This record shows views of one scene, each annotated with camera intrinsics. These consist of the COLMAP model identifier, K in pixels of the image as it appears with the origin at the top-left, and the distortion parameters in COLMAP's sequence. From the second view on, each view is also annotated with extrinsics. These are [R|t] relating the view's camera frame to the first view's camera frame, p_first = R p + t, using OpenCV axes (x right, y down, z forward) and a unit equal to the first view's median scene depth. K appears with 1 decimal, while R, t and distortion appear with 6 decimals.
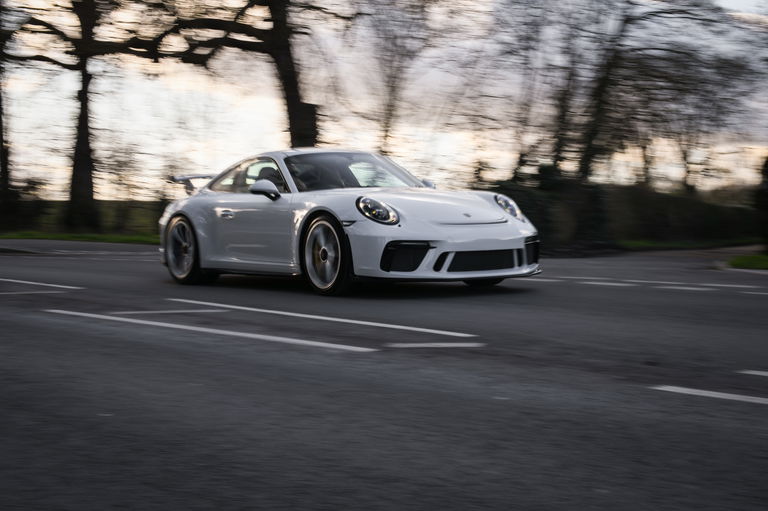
lens RADIAL K [[1105.3, 0, 383.7], [0, 1105.3, 254.6], [0, 0, 1]] dist [-0.124038, 0.000000]
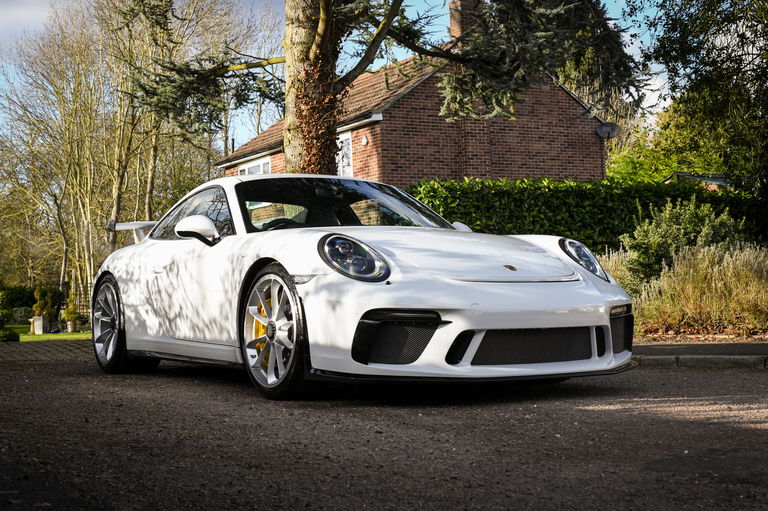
lens RADIAL K [[1105.3, 0, 384.8], [0, 1105.3, 256.4], [0, 0, 1]] dist [-0.124038, 0.000000]
pose [[0.997183, 0.004445, -0.074876, 0.054289], [-0.009786, 0.997420, -0.071116, 0.000585], [0.074366, 0.071648, 0.994654, 0.423289]]
